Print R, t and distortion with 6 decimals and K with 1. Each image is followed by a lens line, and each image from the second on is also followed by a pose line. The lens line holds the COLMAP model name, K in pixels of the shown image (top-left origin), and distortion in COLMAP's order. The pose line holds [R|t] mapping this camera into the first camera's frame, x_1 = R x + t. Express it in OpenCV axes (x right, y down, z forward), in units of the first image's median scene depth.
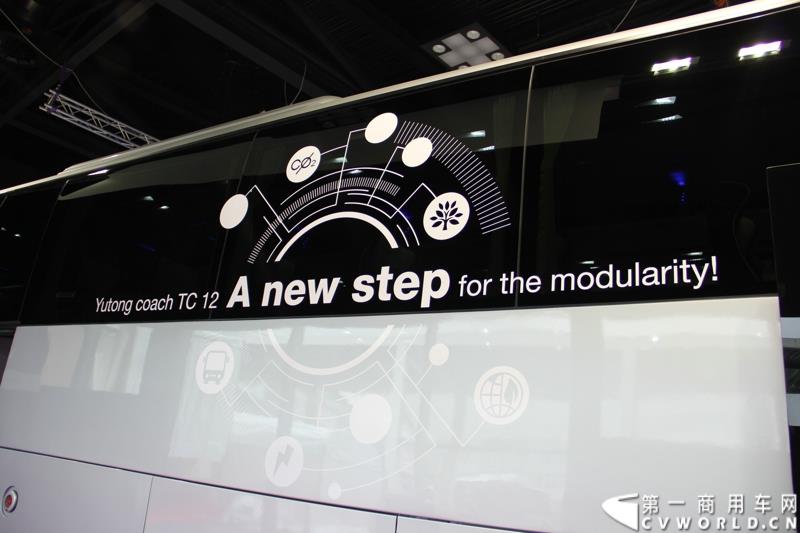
lens RADIAL K [[665.4, 0, 402.1], [0, 665.4, 254.2], [0, 0, 1]] dist [-0.193933, 0.111874]
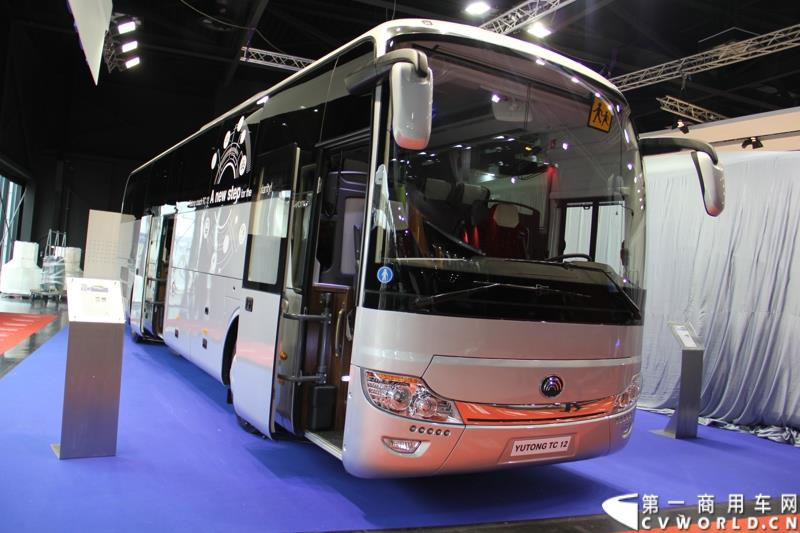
lens RADIAL K [[665.4, 0, 402.1], [0, 665.4, 254.2], [0, 0, 1]] dist [-0.193933, 0.111874]
pose [[0.868726, -0.036286, -0.493962, 1.577995], [0.159500, 0.964681, 0.209646, -0.135933], [0.468909, -0.260912, 0.843830, -0.802990]]
